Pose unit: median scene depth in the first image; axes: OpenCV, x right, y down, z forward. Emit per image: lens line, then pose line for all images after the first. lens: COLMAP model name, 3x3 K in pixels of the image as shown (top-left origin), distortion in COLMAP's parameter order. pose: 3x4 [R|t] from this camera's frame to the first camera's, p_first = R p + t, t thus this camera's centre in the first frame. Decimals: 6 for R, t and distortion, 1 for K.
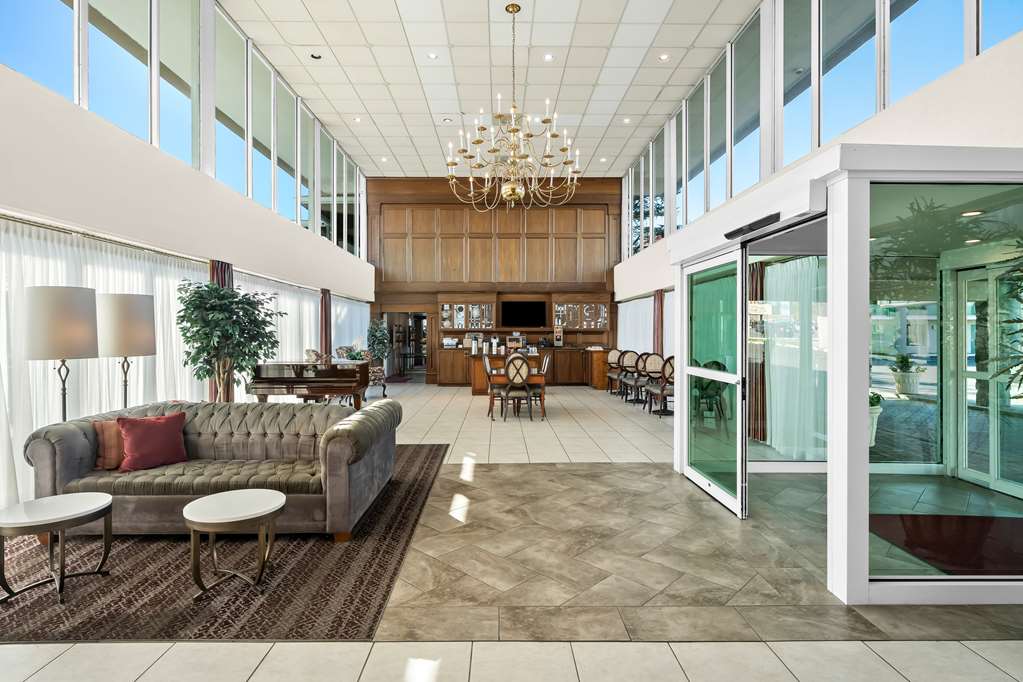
lens RADIAL K [[505.3, 0, 511.5], [0, 505.3, 341.0], [0, 0, 1]] dist [0.001066, 0.000188]
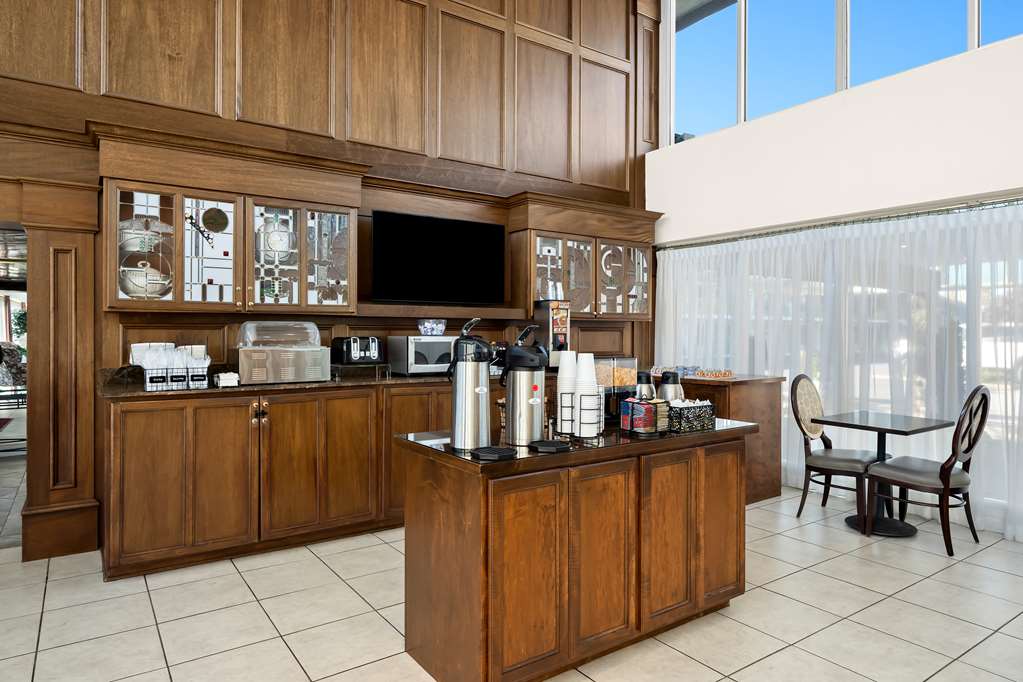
lens RADIAL K [[620.8, 0, 509.7], [0, 620.8, 333.4], [0, 0, 1]] dist [-0.003970, -0.000609]
pose [[0.835612, 0.002718, 0.549314, -0.143755], [0.004240, 0.999926, -0.011397, -0.006416], [-0.549304, 0.011852, 0.835538, 0.679121]]
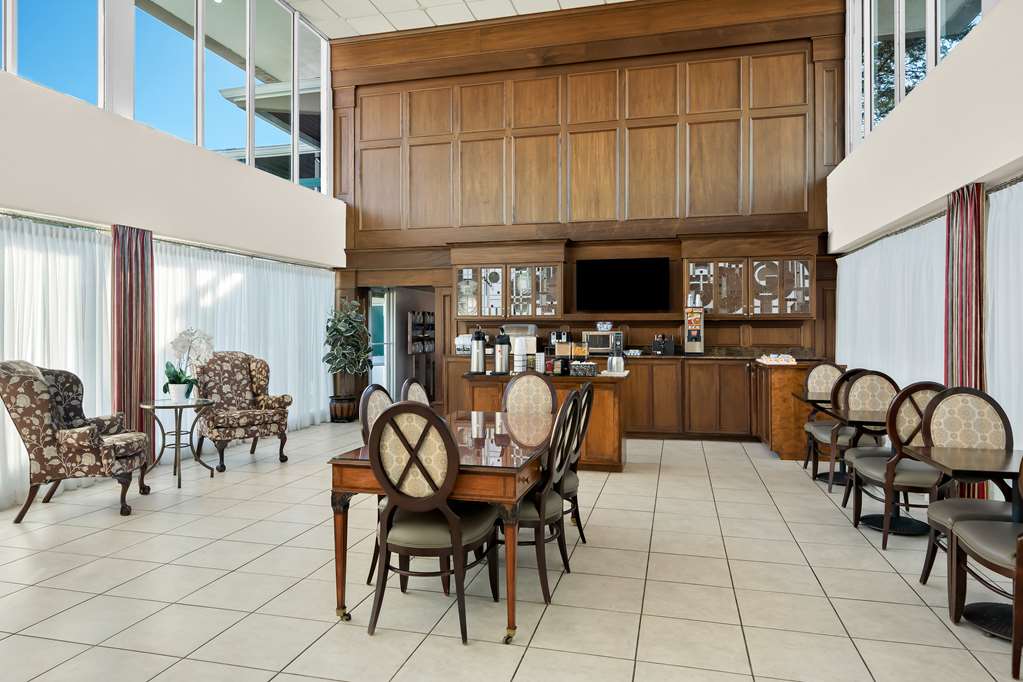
lens RADIAL K [[647.2, 0, 505.4], [0, 647.2, 329.4], [0, 0, 1]] dist [-0.005081, -0.000246]
pose [[0.961915, 0.000246, -0.273349, 0.086789], [-0.004347, 0.999887, -0.014397, -0.001793], [0.273314, 0.015037, 0.961807, 0.379225]]
